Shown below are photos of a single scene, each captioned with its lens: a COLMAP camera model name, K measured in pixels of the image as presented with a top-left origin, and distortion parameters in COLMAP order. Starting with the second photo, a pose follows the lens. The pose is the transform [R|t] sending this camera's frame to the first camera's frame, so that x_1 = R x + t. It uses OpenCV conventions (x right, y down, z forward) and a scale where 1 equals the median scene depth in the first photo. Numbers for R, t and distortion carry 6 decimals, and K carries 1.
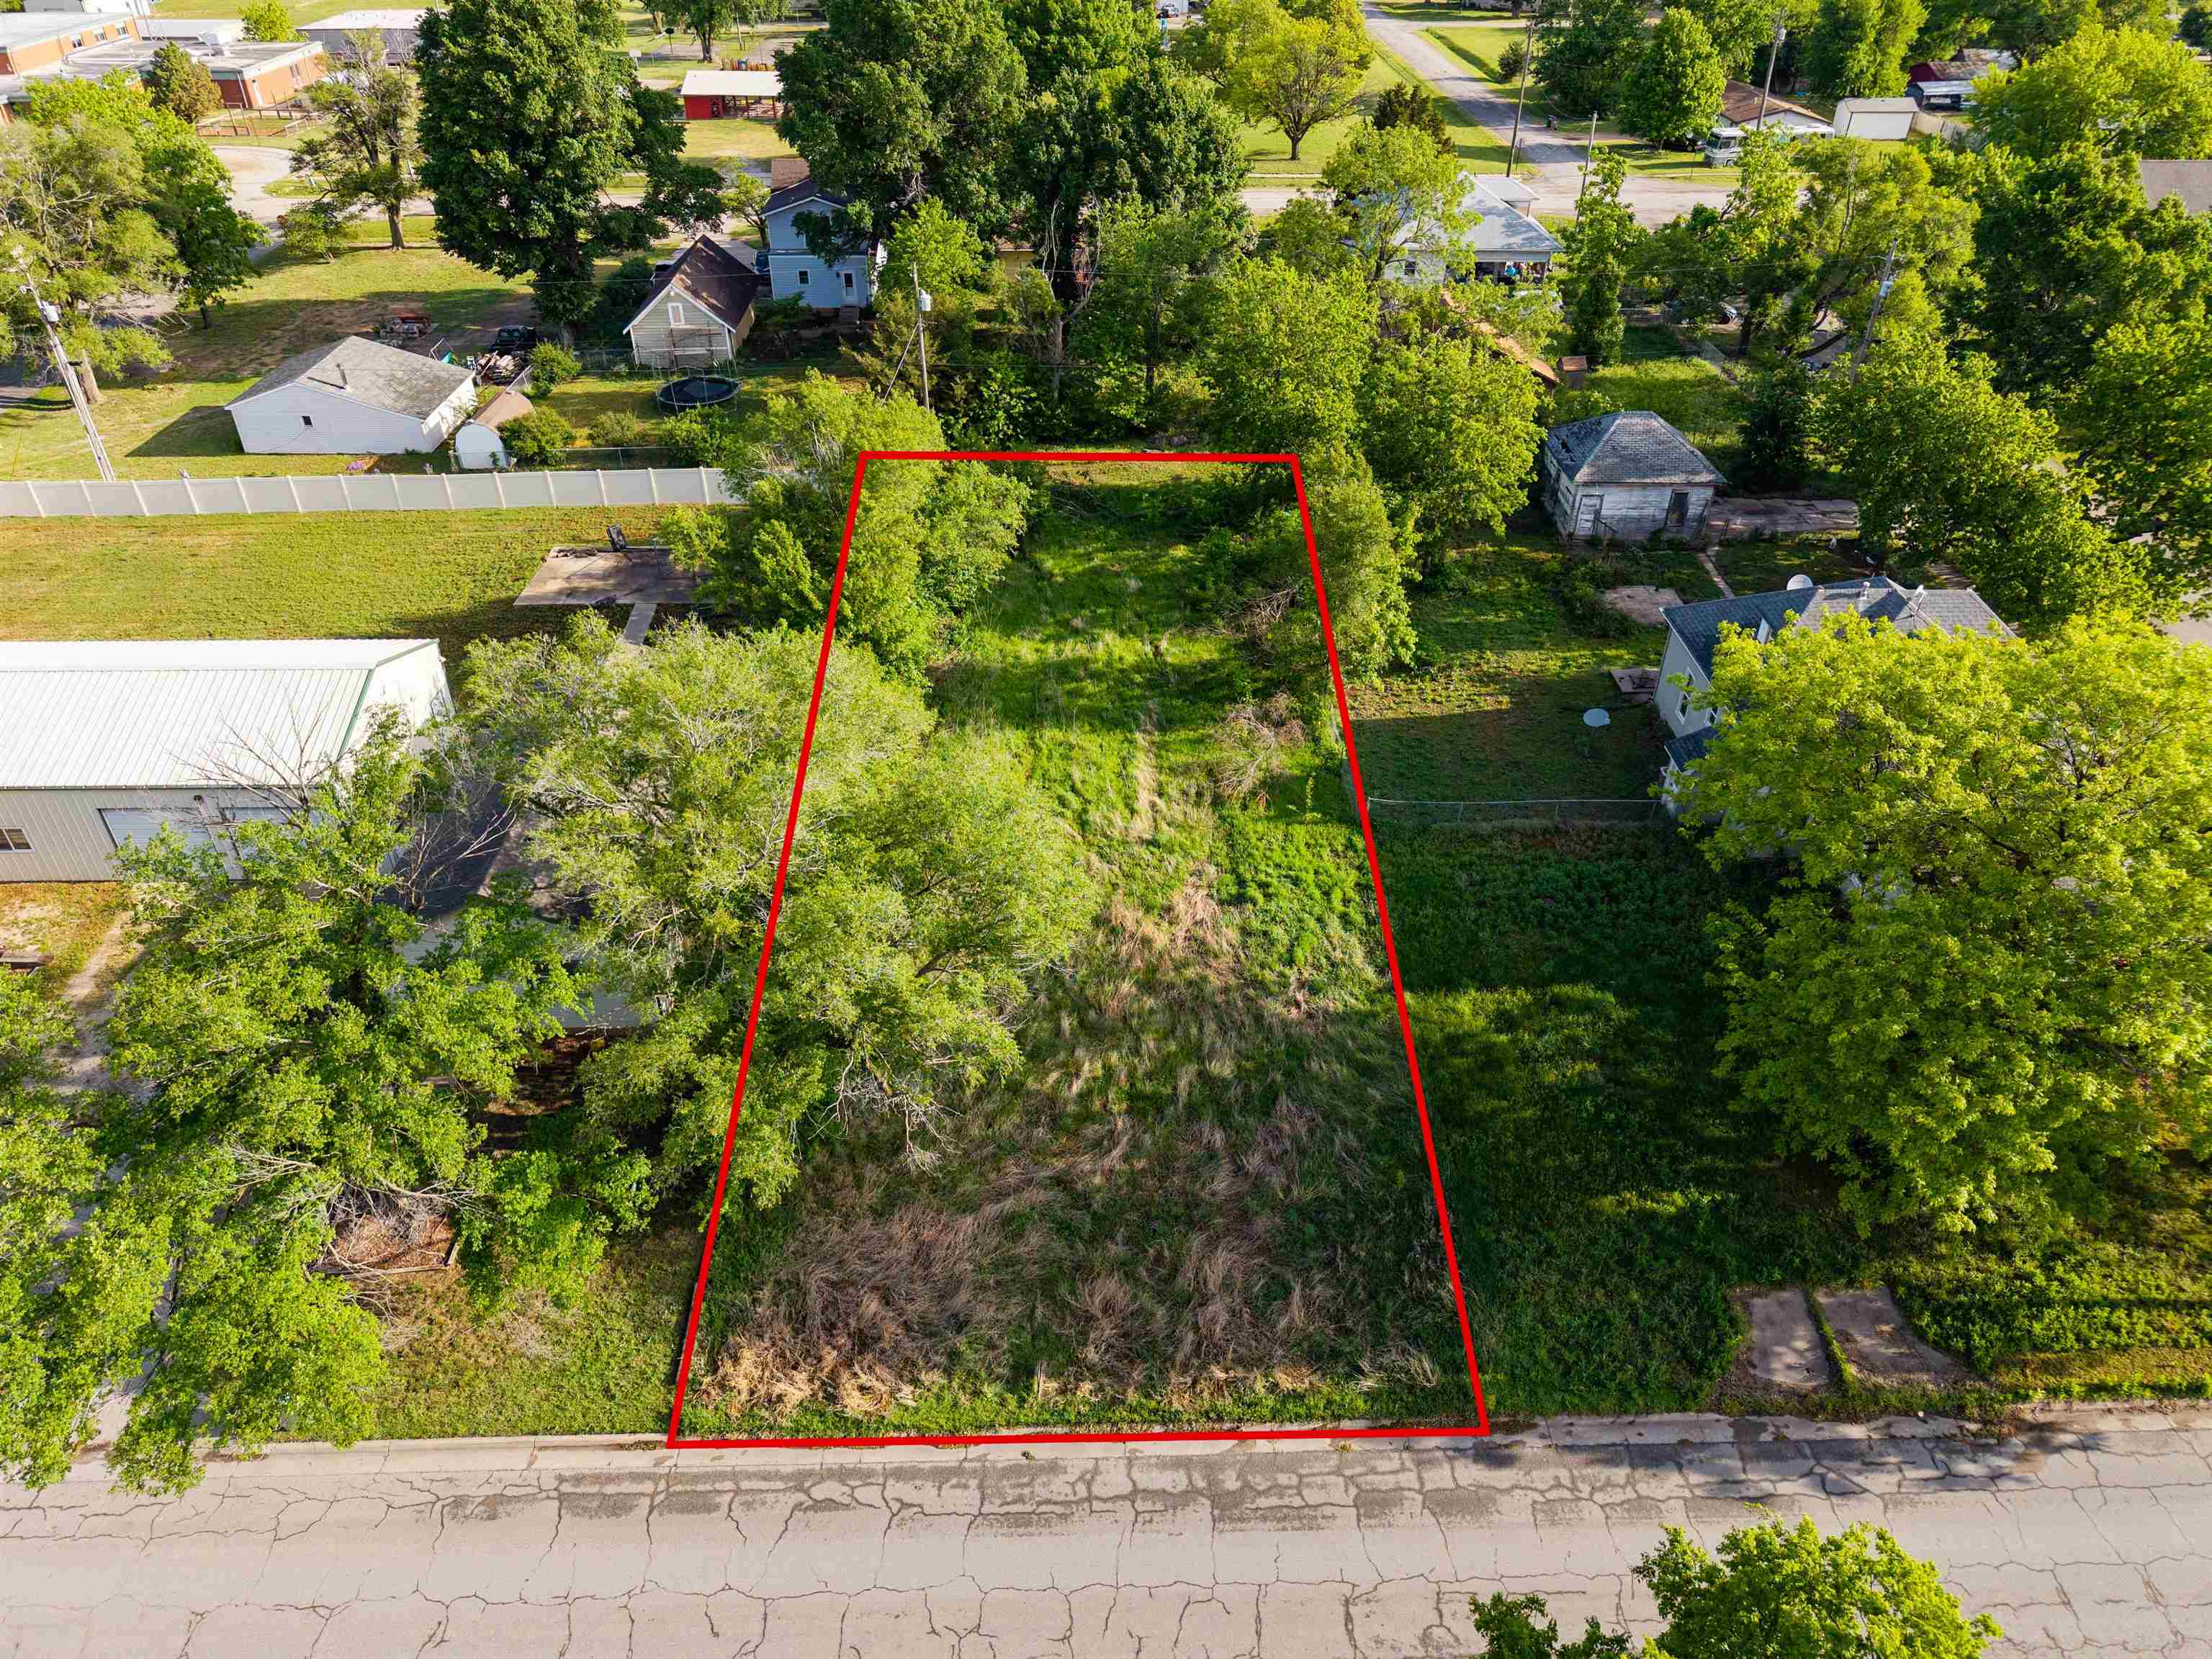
lens RADIAL K [[1490.8, 0, 1106.0], [0, 1490.8, 829.5], [0, 0, 1]] dist [0.030399, -0.044739]
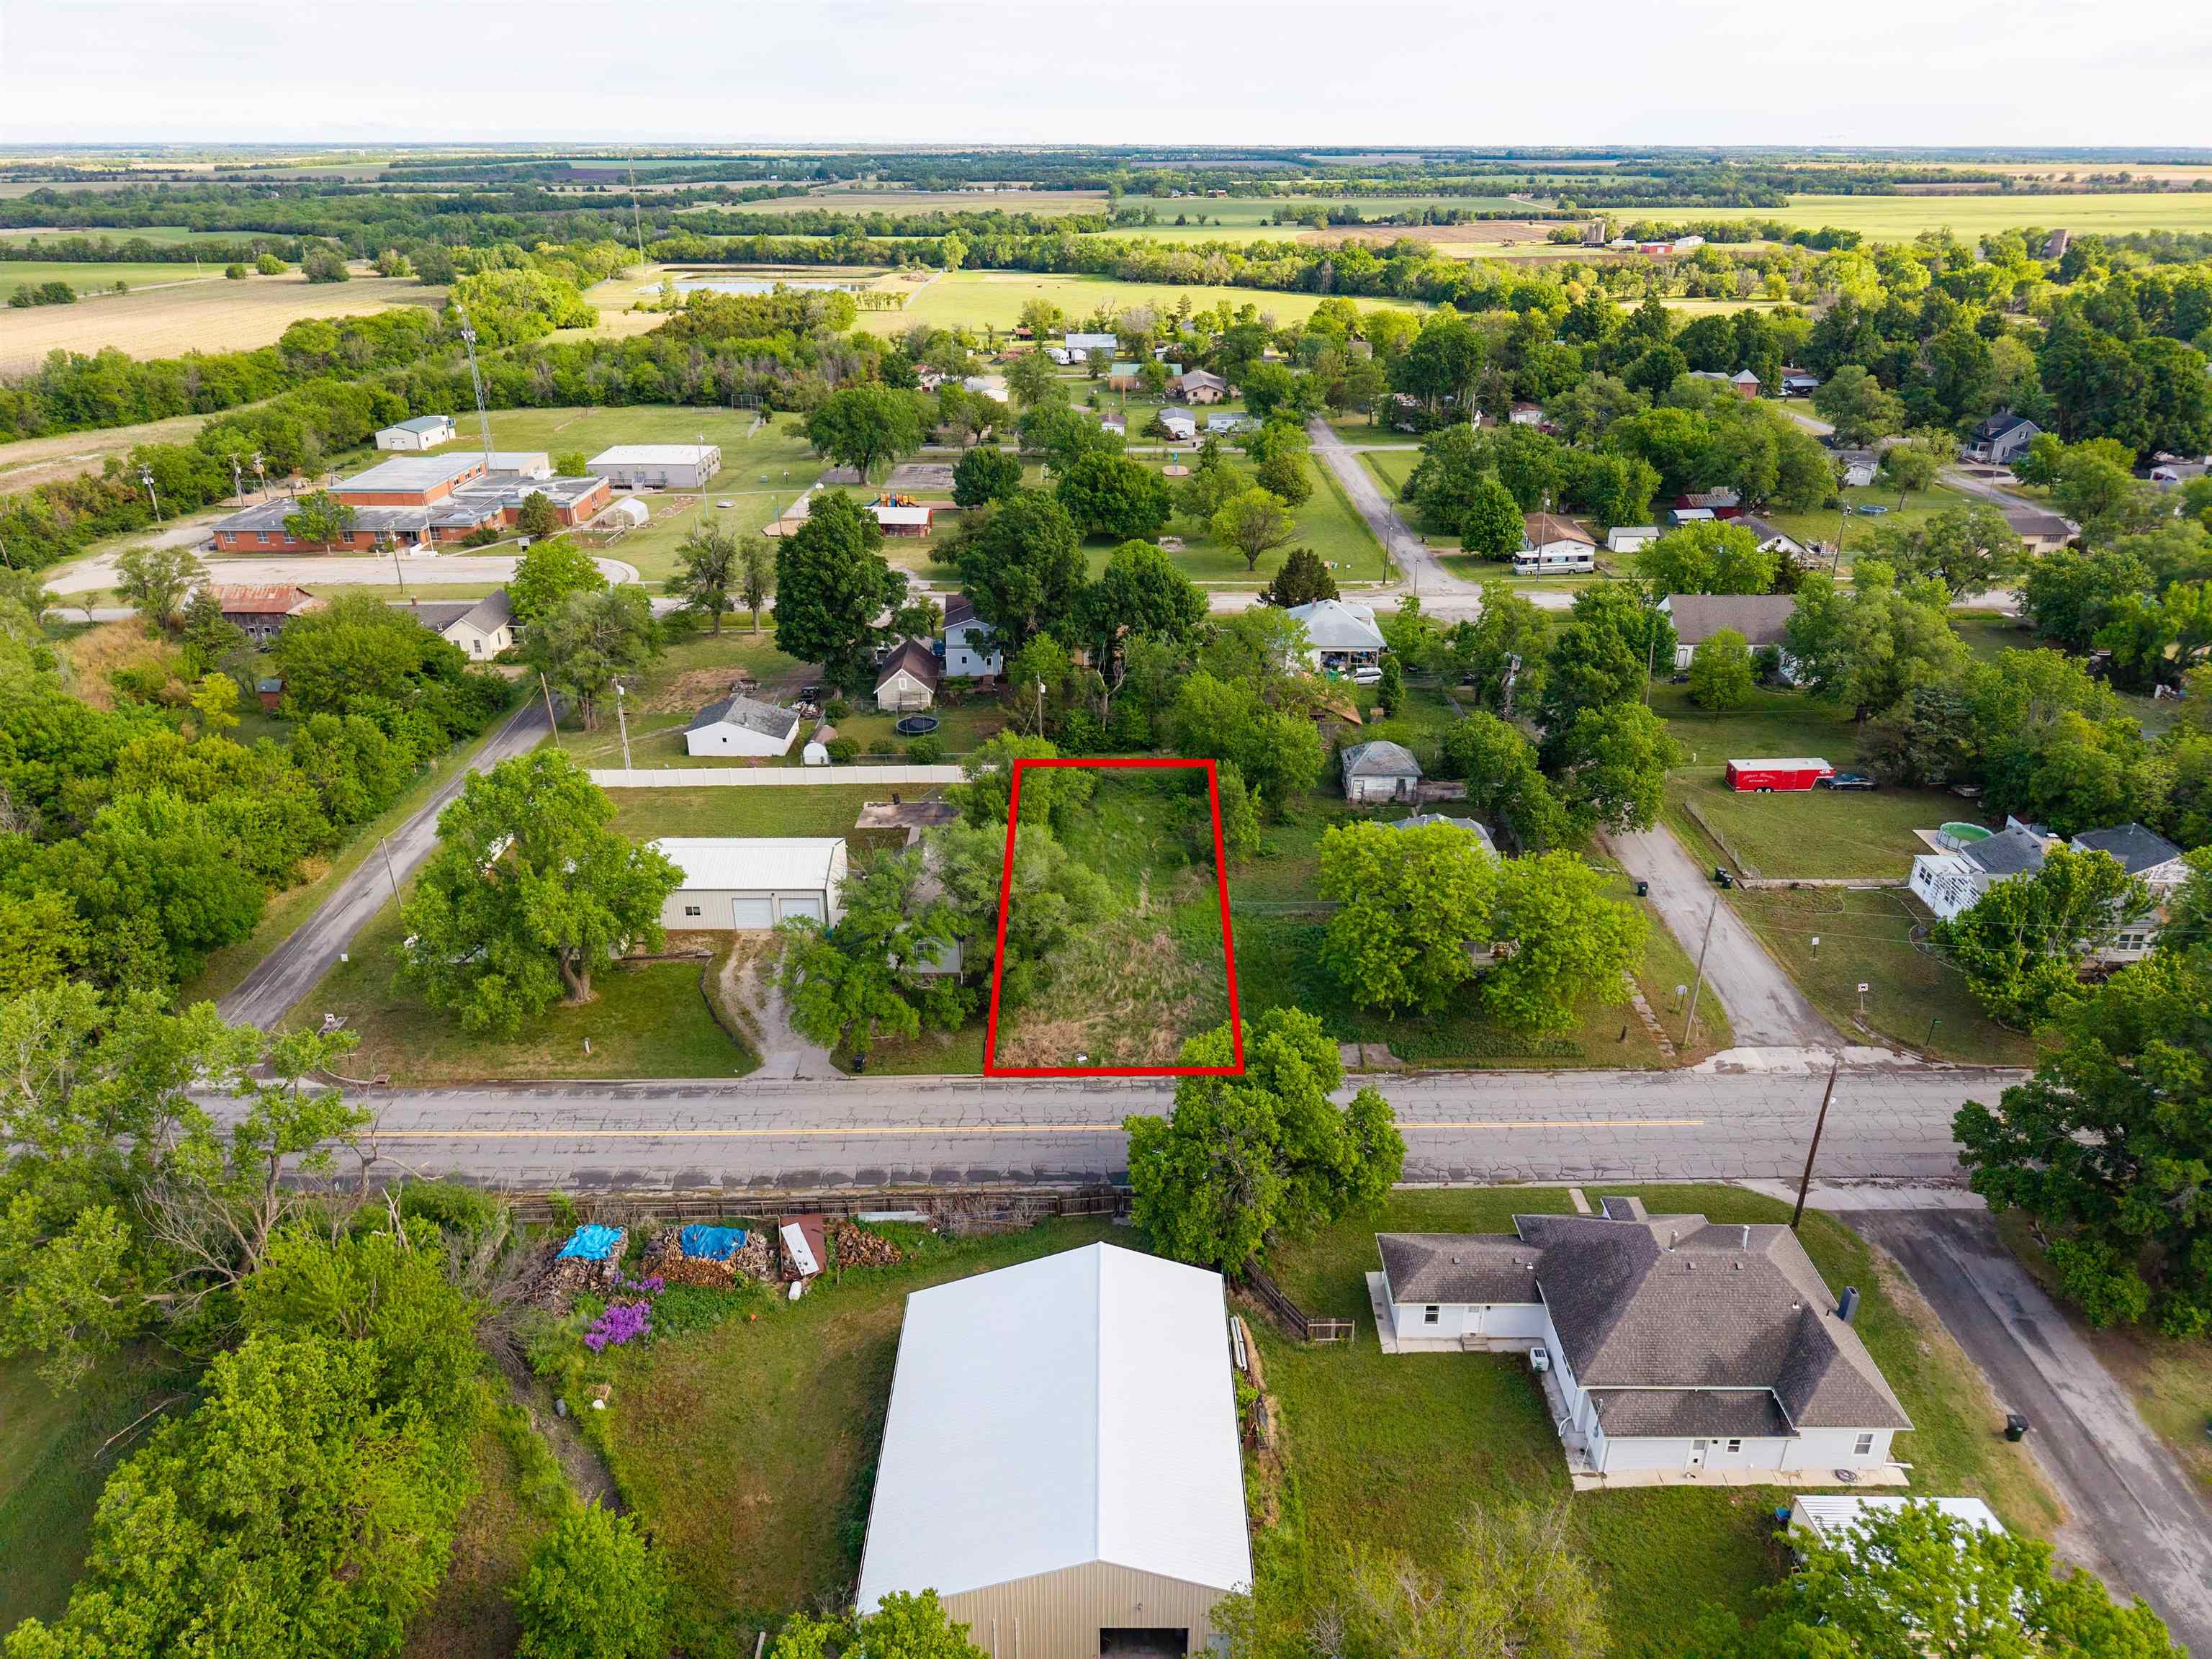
lens RADIAL K [[1489.5, 0, 1106.0], [0, 1489.5, 829.5], [0, 0, 1]] dist [0.007993, -0.006672]
pose [[0.999776, 0.006031, -0.020296, 0.016913], [-0.009586, 0.983640, -0.179888, 0.336426], [0.018879, 0.180042, 0.983478, -1.579477]]
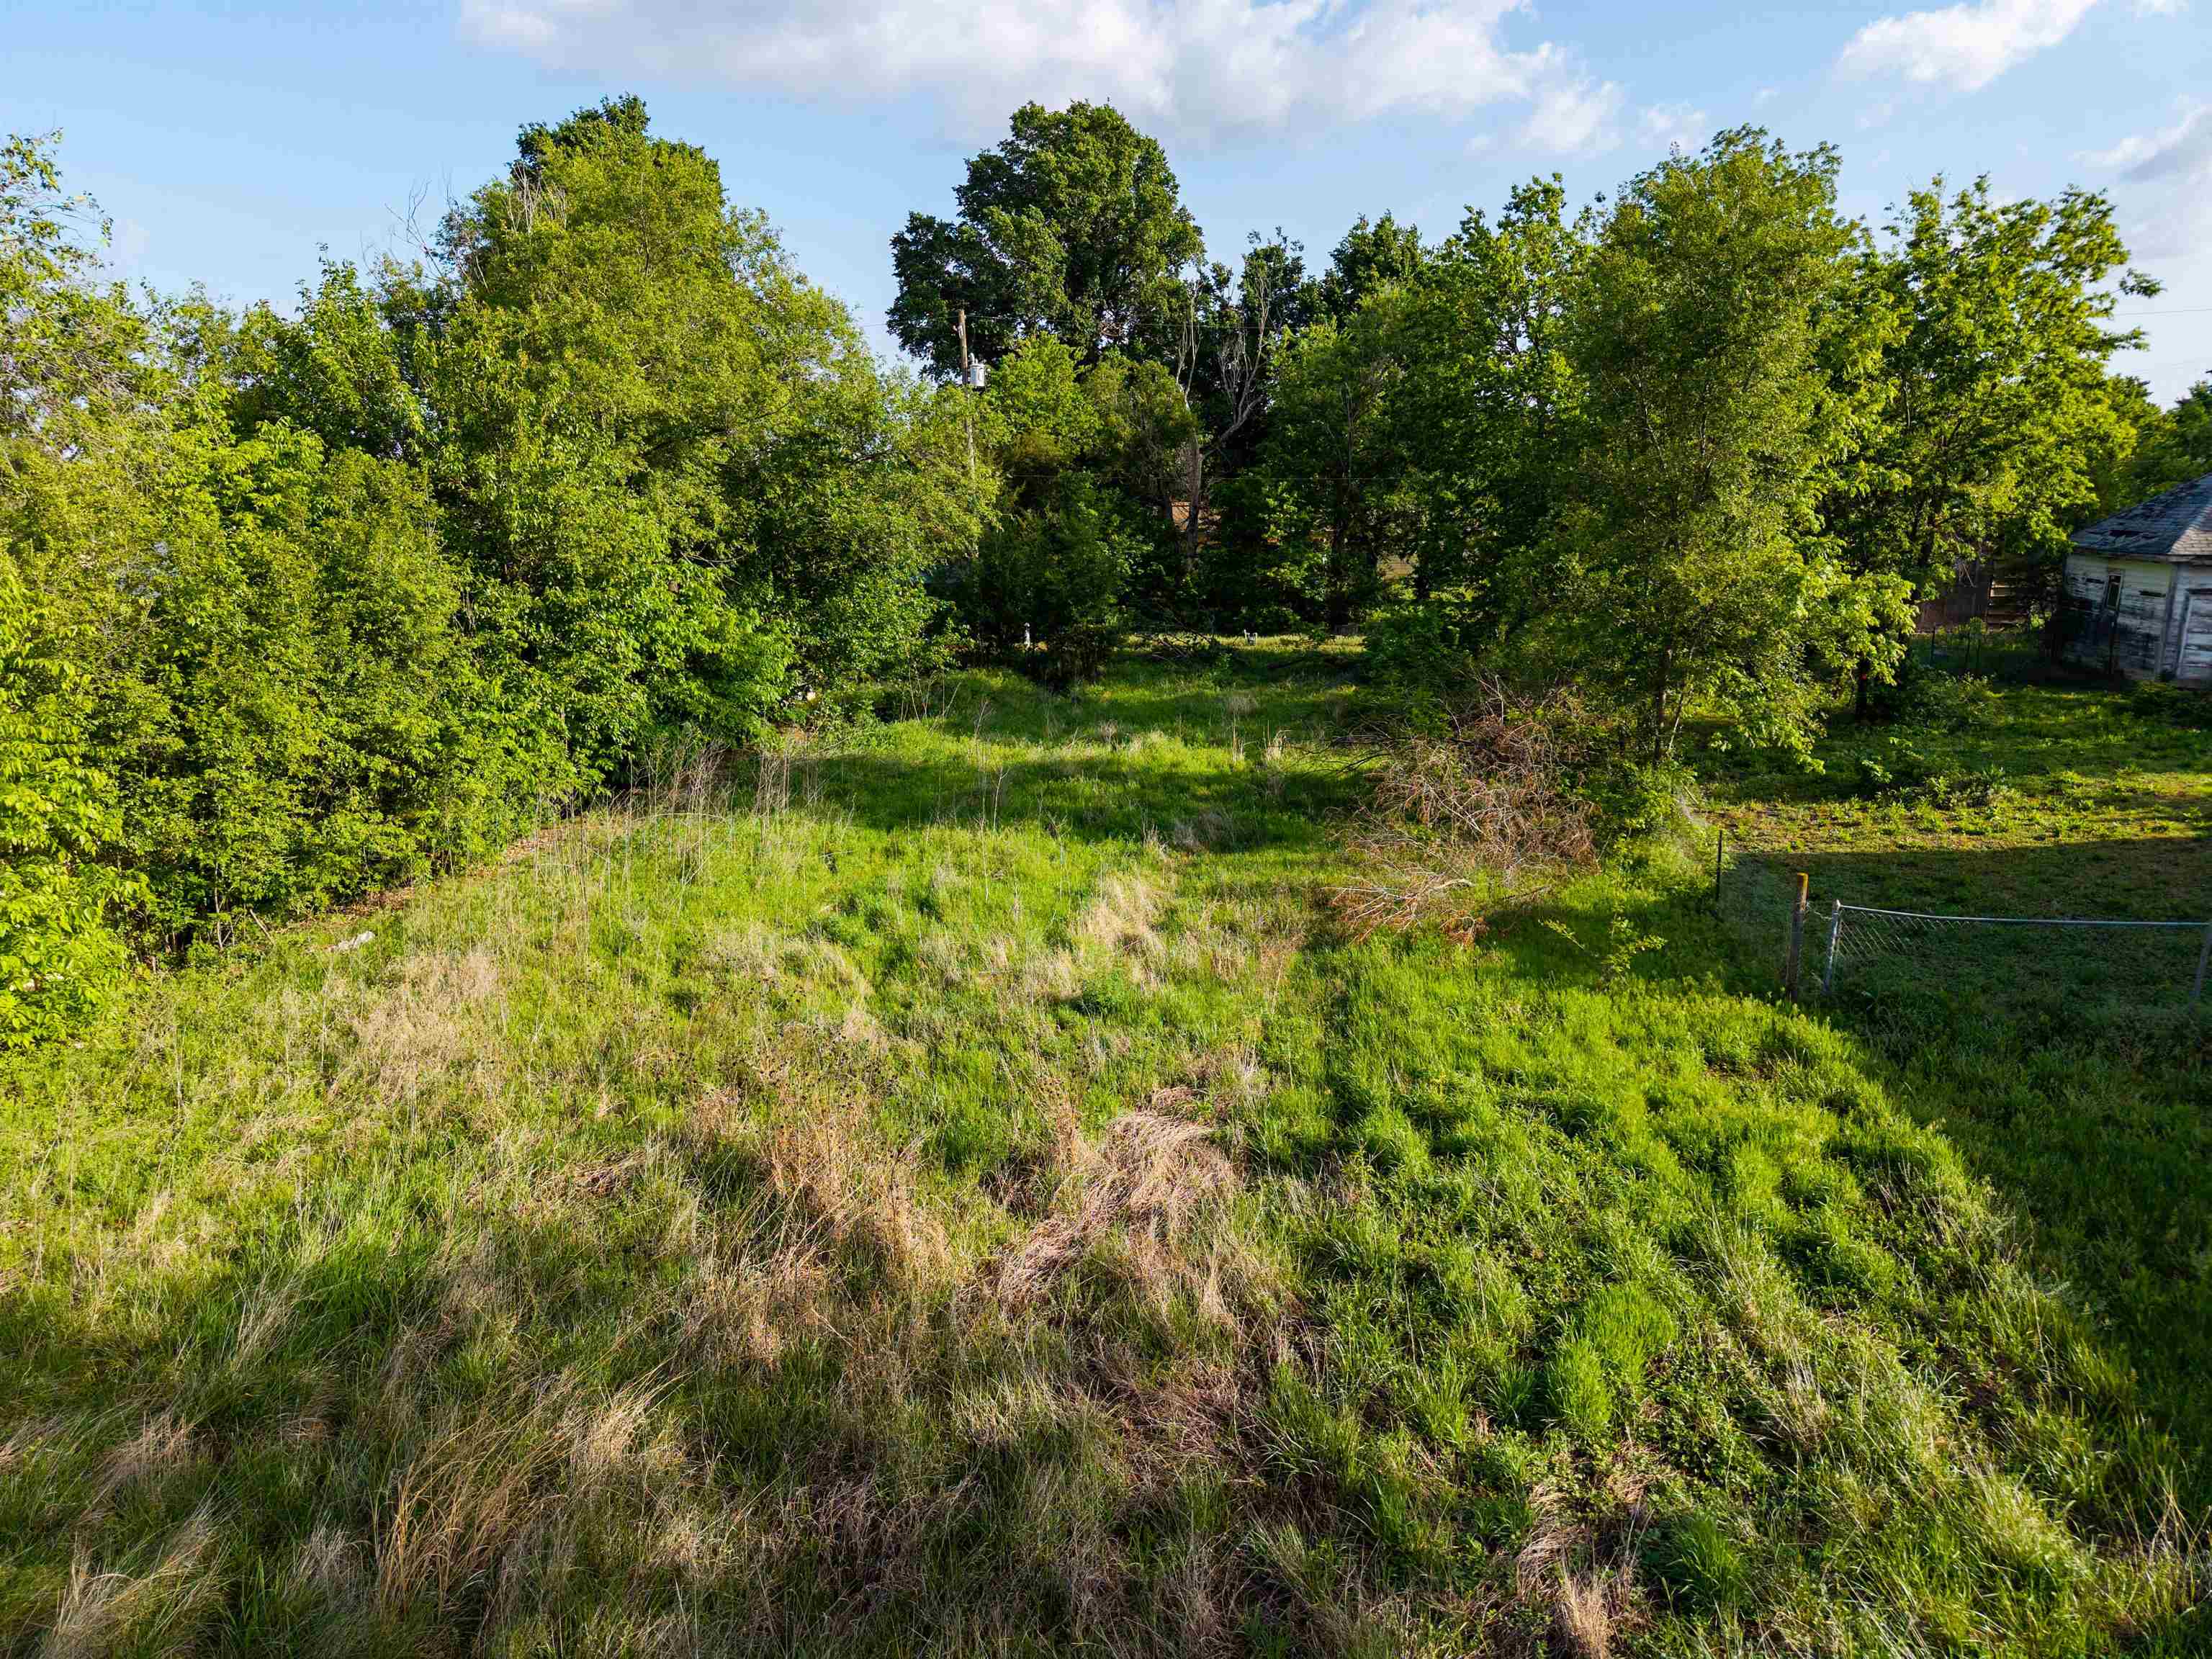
lens RADIAL K [[1499.6, 0, 1104.3], [0, 1499.6, 800.1], [0, 0, 1]] dist [0.003488, -0.000028]
pose [[0.979937, 0.027861, -0.197348, 0.105251], [-0.103901, 0.916398, -0.386548, 0.096649], [0.170080, 0.399297, 0.900908, 0.787292]]
